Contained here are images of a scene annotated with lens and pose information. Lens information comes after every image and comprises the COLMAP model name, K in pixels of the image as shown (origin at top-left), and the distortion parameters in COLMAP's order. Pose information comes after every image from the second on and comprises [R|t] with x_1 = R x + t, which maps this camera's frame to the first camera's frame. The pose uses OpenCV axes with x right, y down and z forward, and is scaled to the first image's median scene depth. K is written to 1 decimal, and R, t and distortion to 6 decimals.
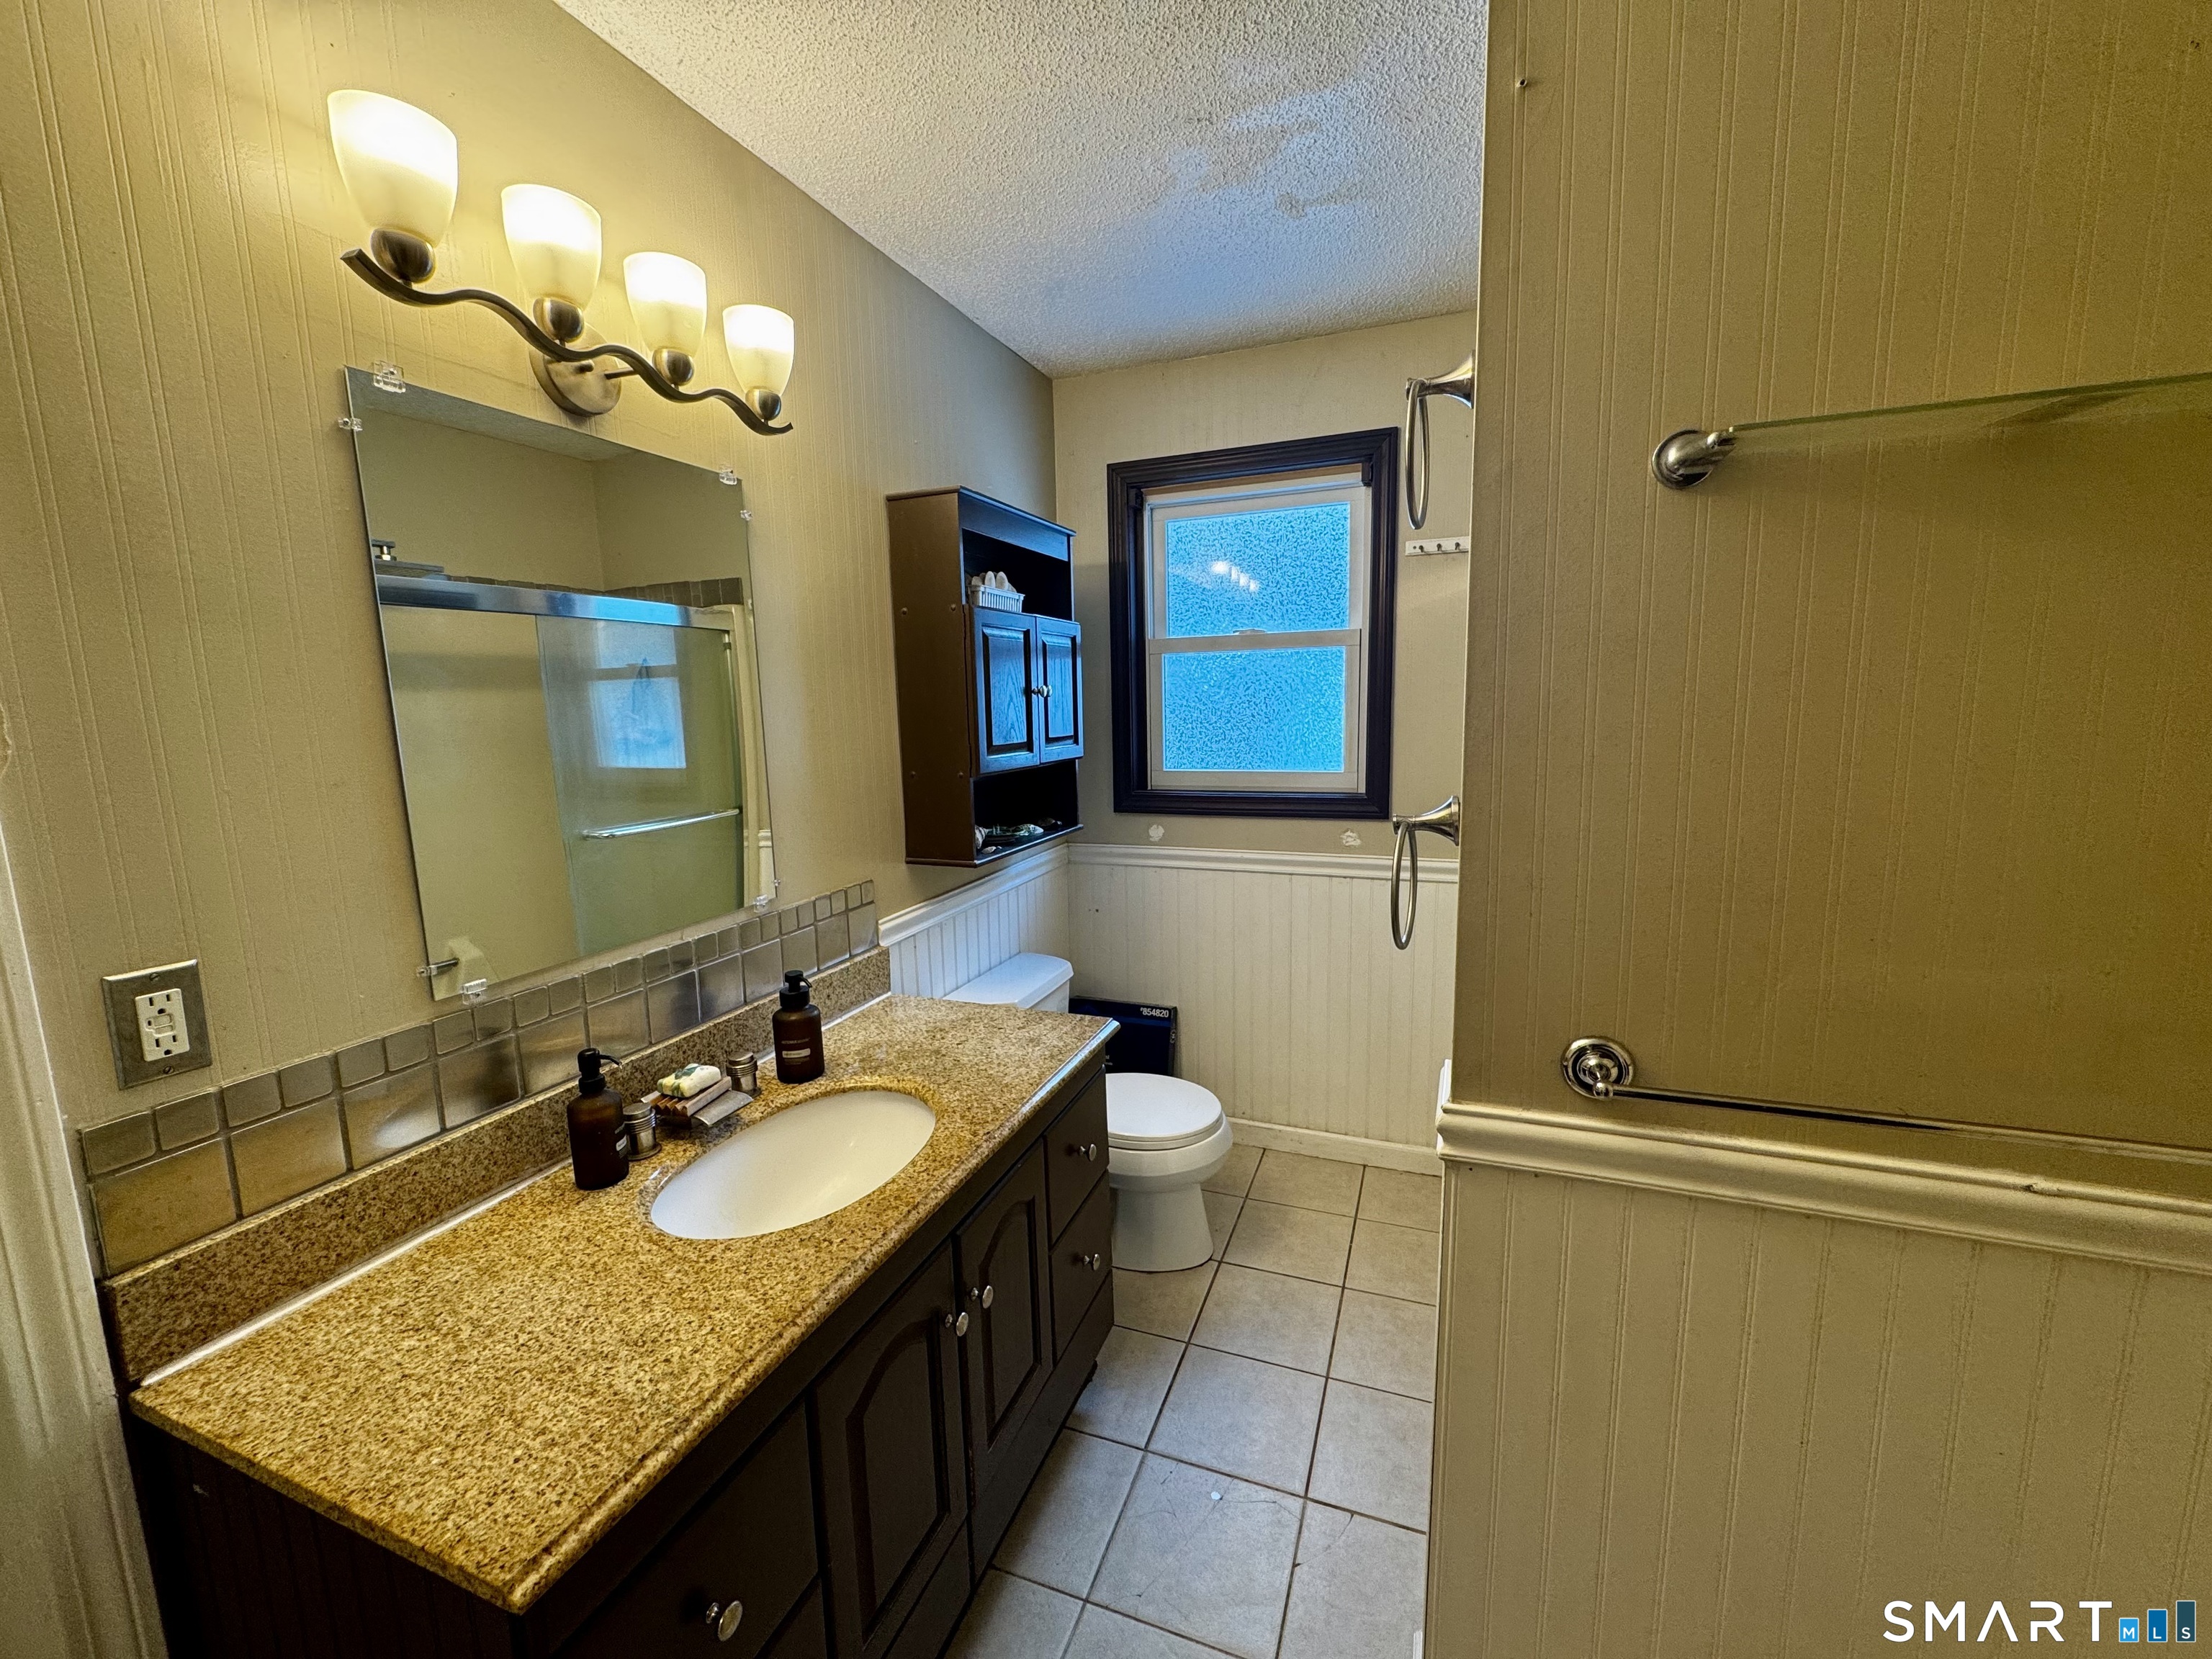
lens RADIAL K [[880.1, 0, 1106.0], [0, 880.1, 829.5], [0, 0, 1]] dist [-0.004361, 0.000380]
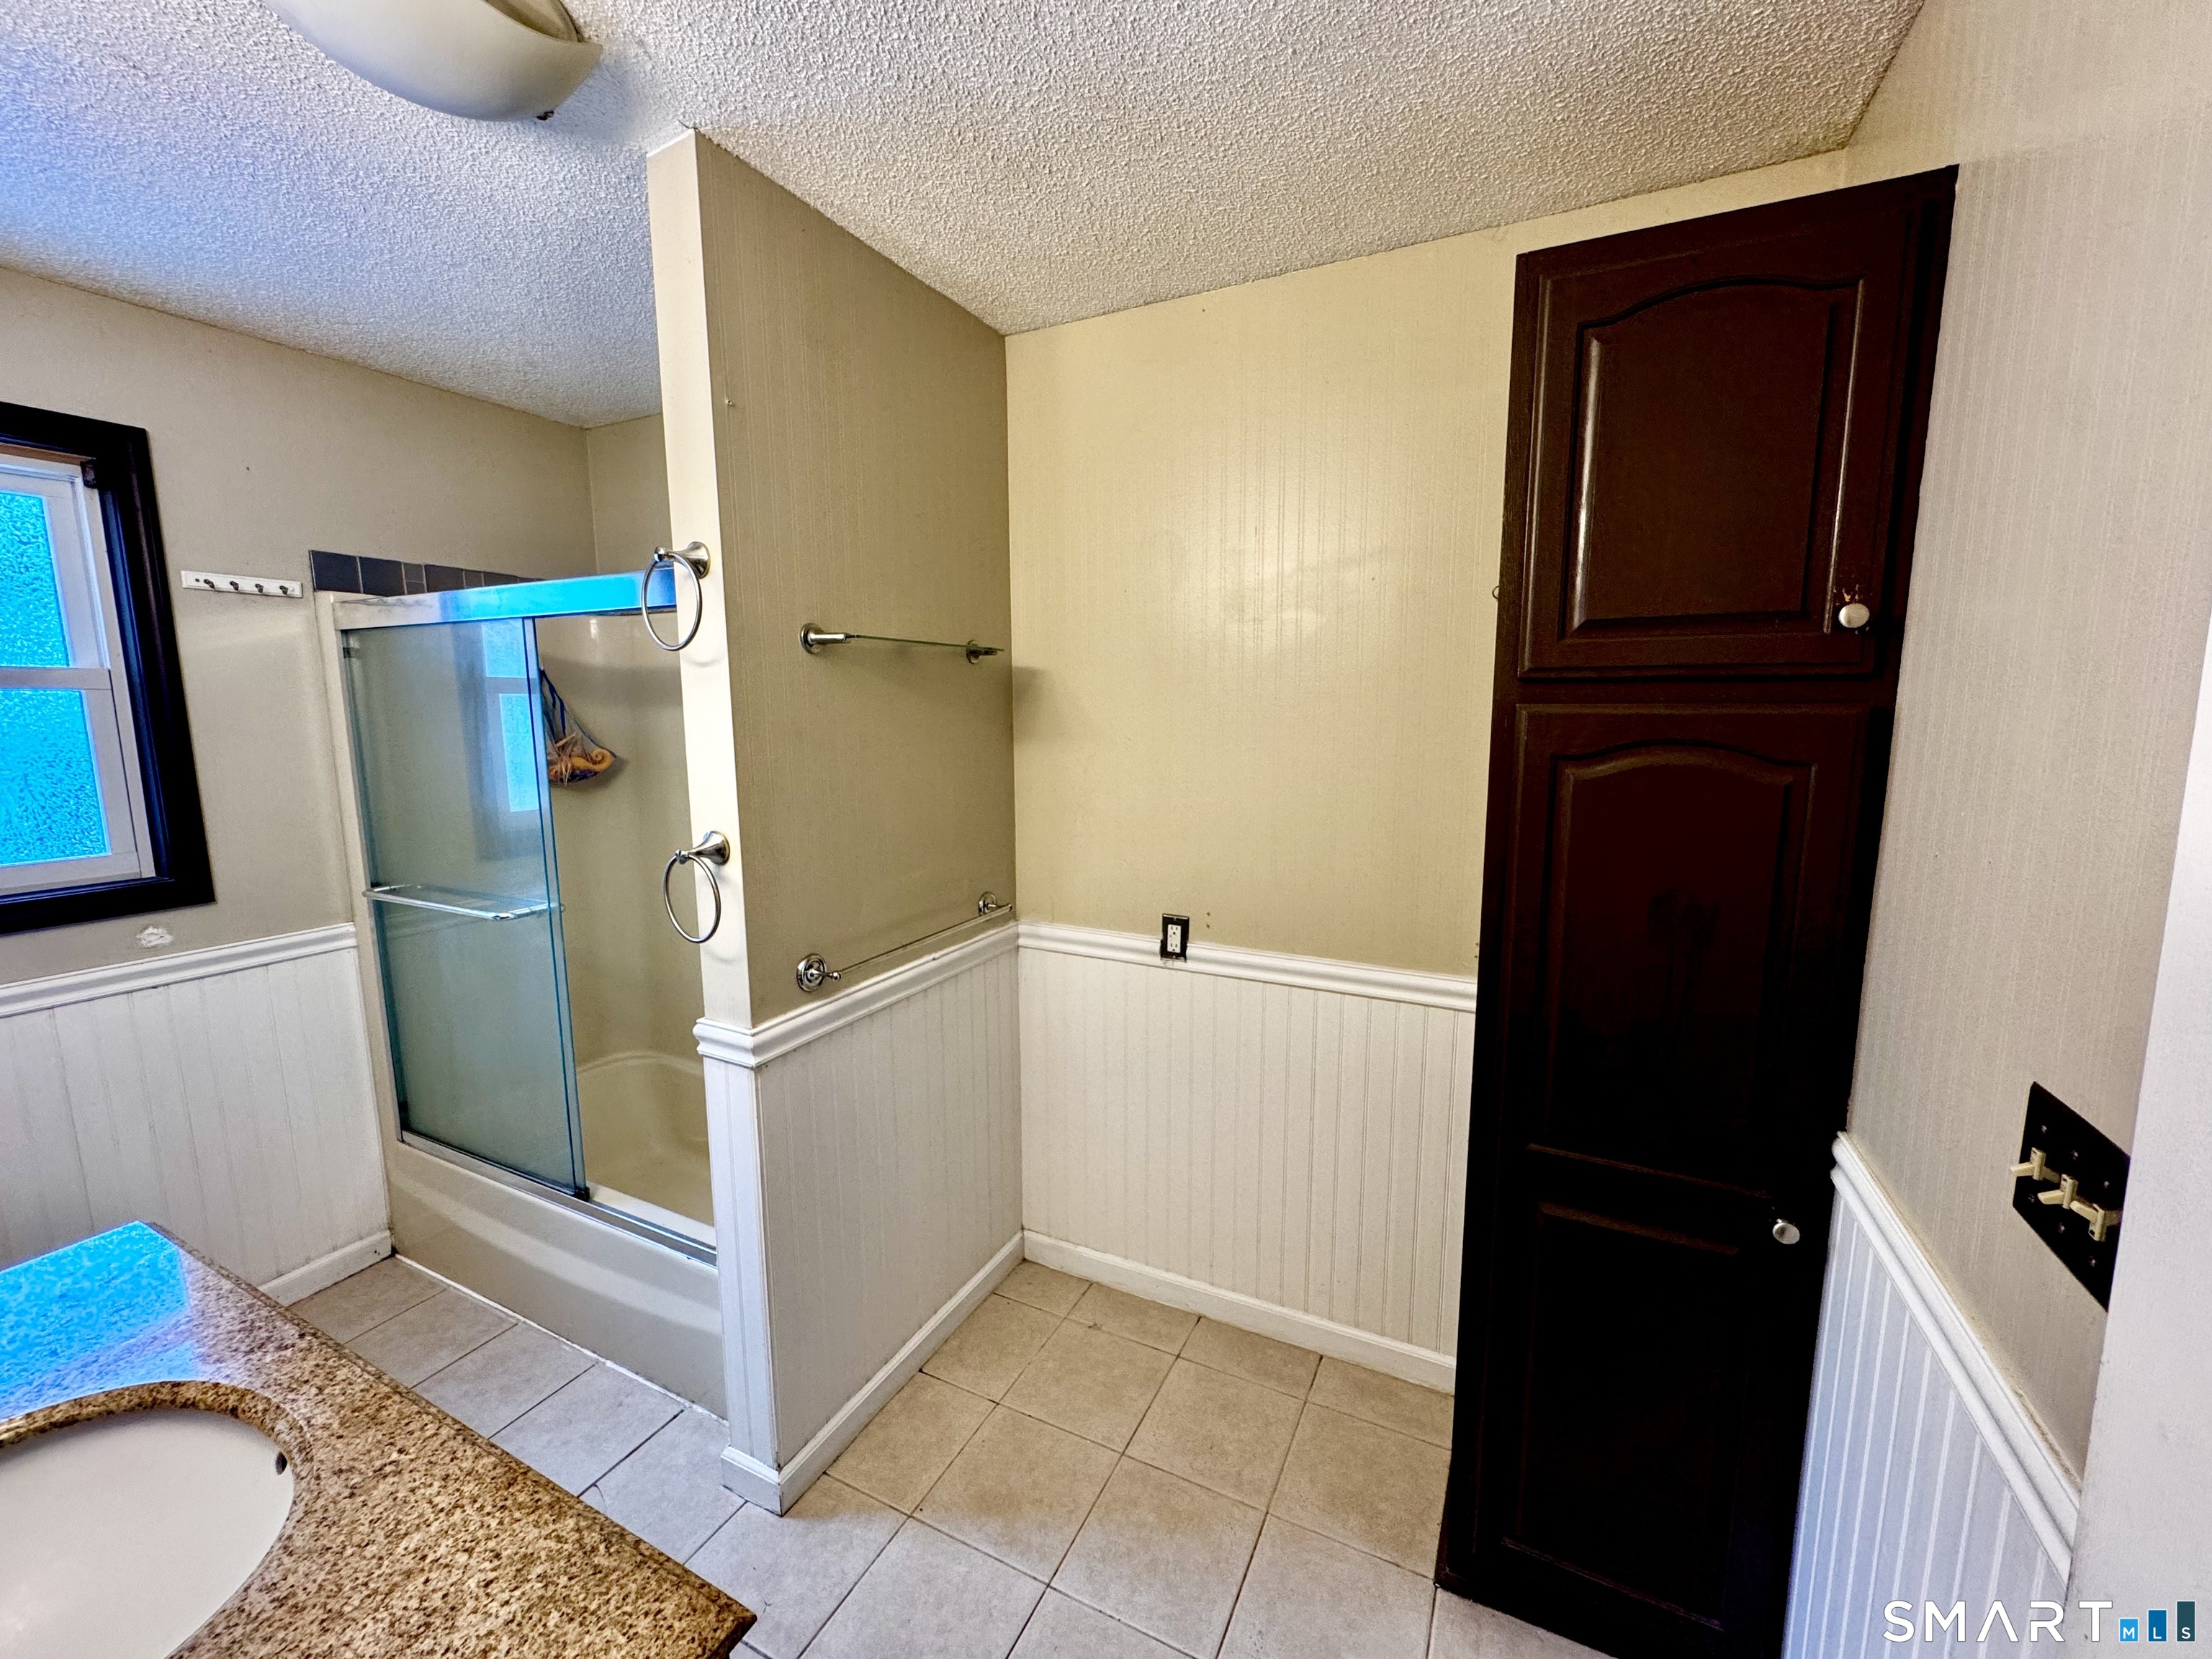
lens RADIAL K [[880.1, 0, 1106.0], [0, 880.1, 829.5], [0, 0, 1]] dist [-0.004361, 0.000380]
pose [[0.089781, -0.119052, 0.988821, -1.020962], [0.147772, 0.983433, 0.104986, -0.101008], [-0.984938, 0.136694, 0.105886, 0.182989]]
